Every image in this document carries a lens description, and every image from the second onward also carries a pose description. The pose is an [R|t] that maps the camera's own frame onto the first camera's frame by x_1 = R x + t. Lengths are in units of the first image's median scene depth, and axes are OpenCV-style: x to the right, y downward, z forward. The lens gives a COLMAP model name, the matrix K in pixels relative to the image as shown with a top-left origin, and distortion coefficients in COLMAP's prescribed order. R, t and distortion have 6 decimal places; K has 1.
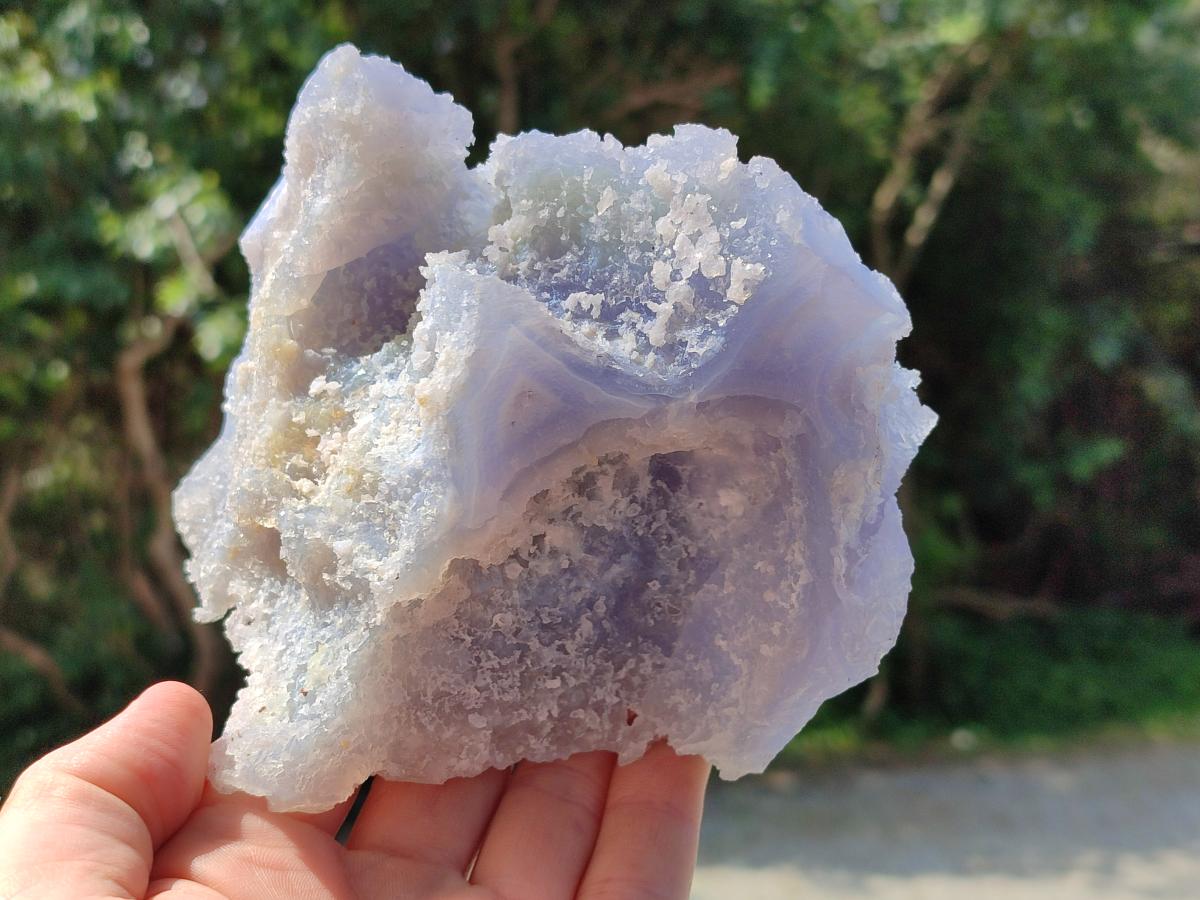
lens RADIAL K [[1732.8, 0, 600.0], [0, 1732.8, 450.0], [0, 0, 1]] dist [0.302686, -1.968162]
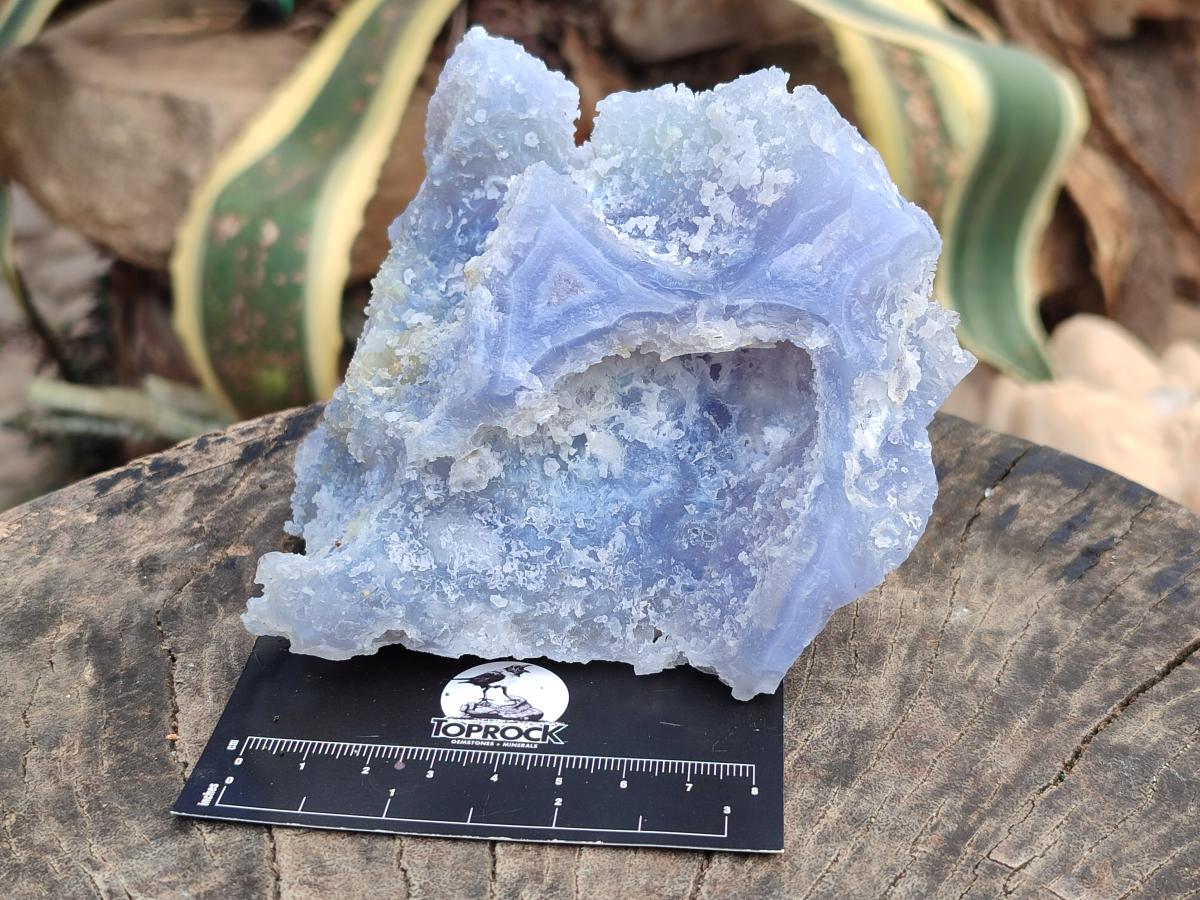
lens RADIAL K [[1732.8, 0, 600.0], [0, 1732.8, 450.0], [0, 0, 1]] dist [0.302686, -1.968162]
pose [[0.972850, 0.068262, -0.221142, 0.209039], [-0.118808, 0.967303, -0.224074, 0.288138], [0.198615, 0.244264, 0.949151, 0.000790]]
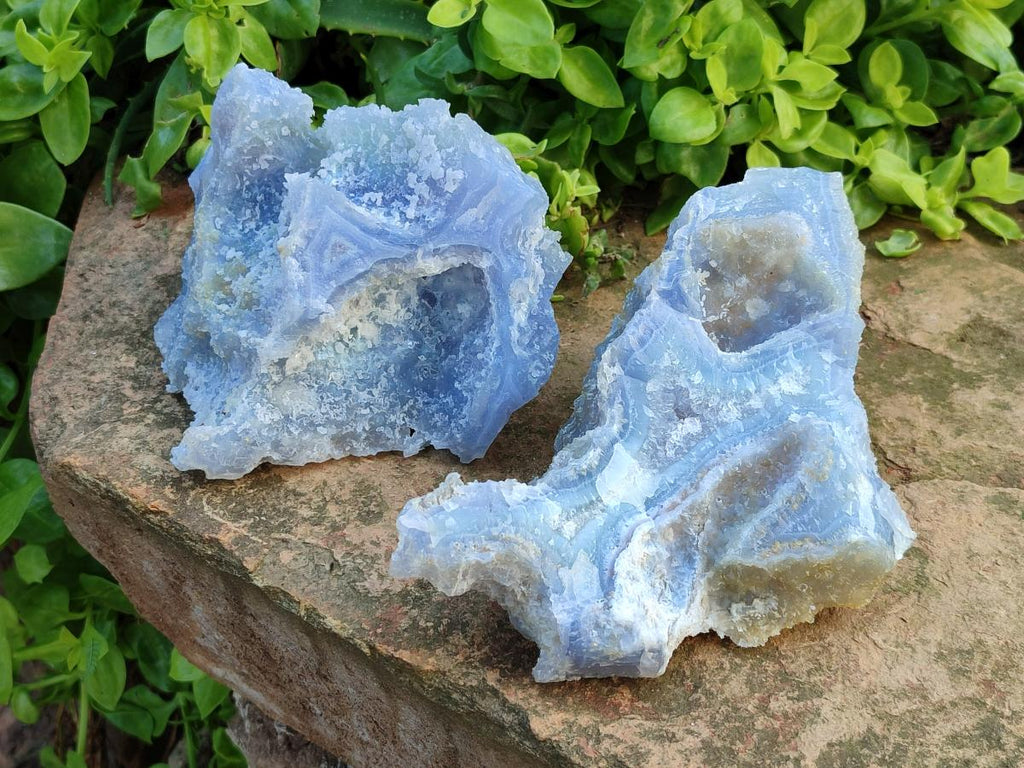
lens RADIAL K [[1478.6, 0, 512.0], [0, 1478.6, 384.0], [0, 0, 1]] dist [0.302686, -1.968162]
pose [[0.999274, -0.032940, -0.019142, 0.155474], [0.032479, 0.999185, -0.023947, 0.147566], [0.019915, 0.023308, 0.999530, -0.532415]]
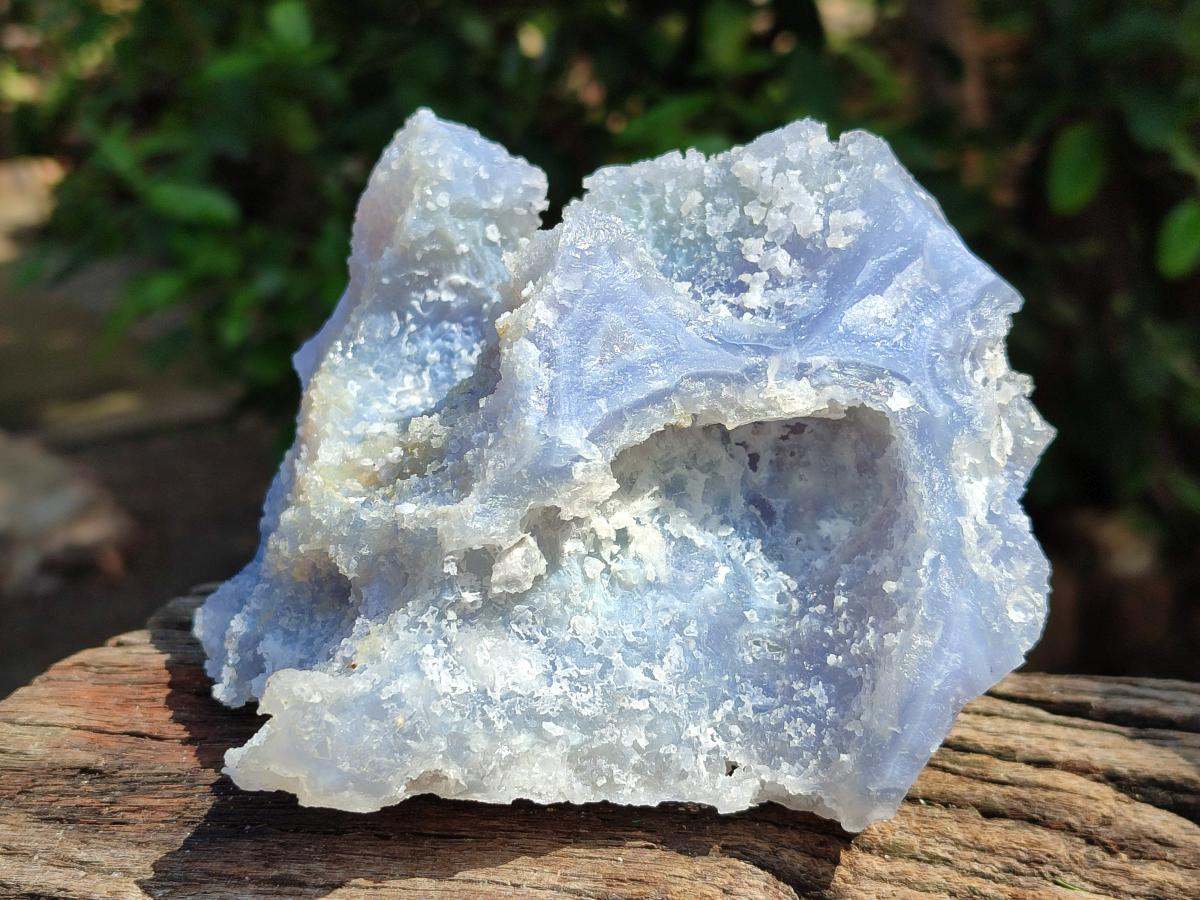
lens RADIAL K [[1732.8, 0, 600.0], [0, 1732.8, 450.0], [0, 0, 1]] dist [0.302686, -1.968162]
pose [[0.999879, 0.002300, 0.015368, -0.059813], [0.004665, 0.898939, -0.438050, 0.394224], [-0.014822, 0.438068, 0.898819, 0.184009]]
